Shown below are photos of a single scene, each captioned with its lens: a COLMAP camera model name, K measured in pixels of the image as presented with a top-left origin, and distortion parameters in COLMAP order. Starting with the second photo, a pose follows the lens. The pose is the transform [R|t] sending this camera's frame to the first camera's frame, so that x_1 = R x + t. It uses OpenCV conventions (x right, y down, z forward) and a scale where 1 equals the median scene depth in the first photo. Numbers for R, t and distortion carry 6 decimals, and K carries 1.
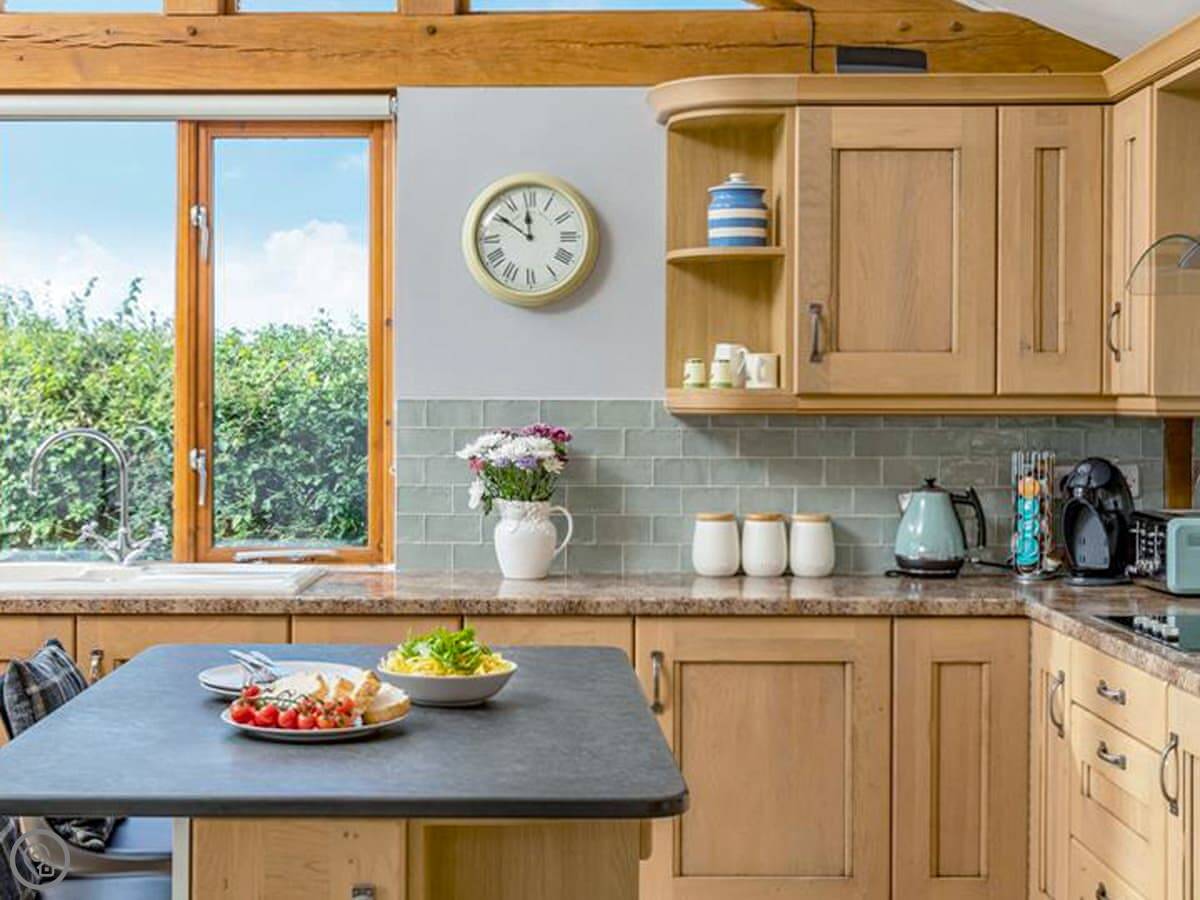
lens RADIAL K [[1712.4, 0, 456.2], [0, 1712.4, 431.1], [0, 0, 1]] dist [-0.004126, 0.130941]
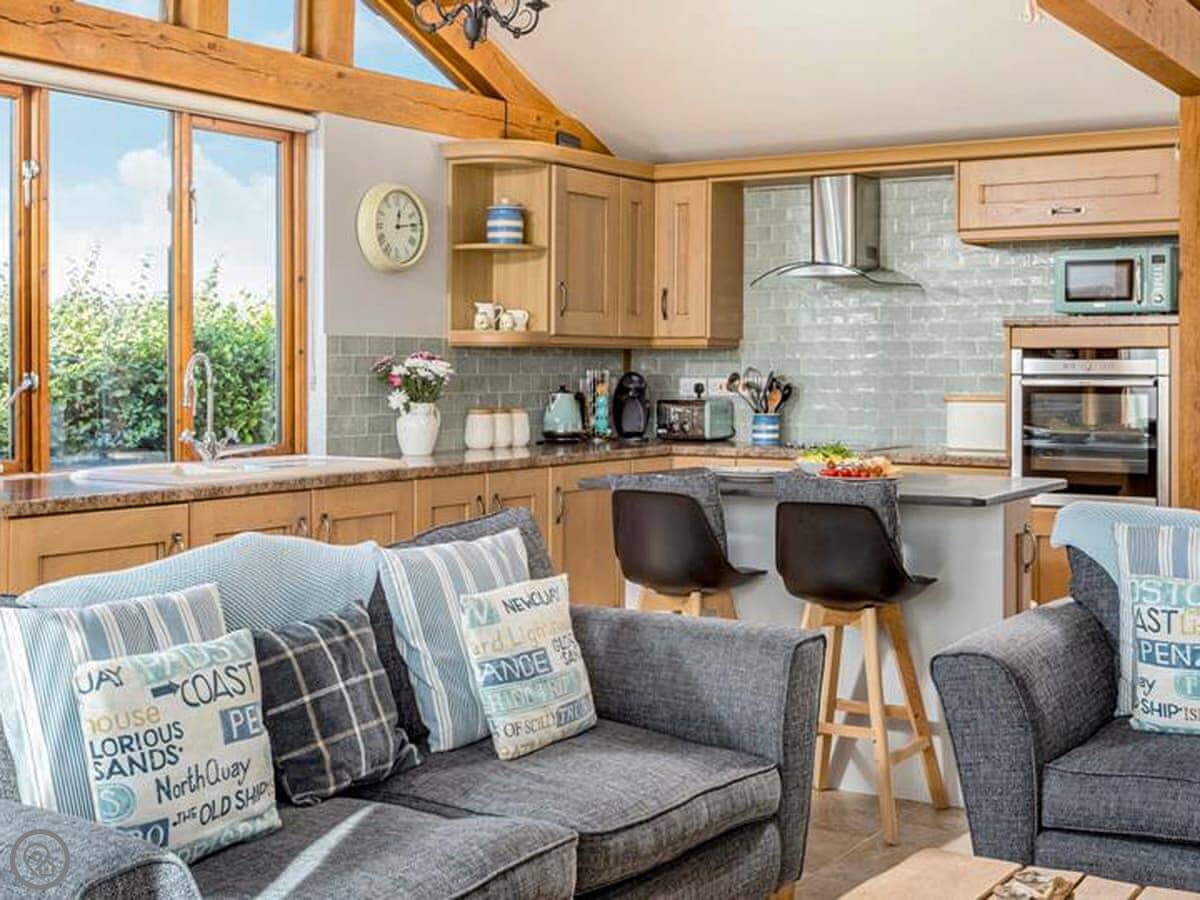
lens RADIAL K [[1712.4, 0, 456.2], [0, 1712.4, 431.1], [0, 0, 1]] dist [-0.004126, 0.130941]
pose [[0.554580, -0.030526, 0.831570, -1.221358], [0.013712, 0.999526, 0.027547, 0.024742], [-0.832017, -0.003875, 0.554736, 0.136594]]
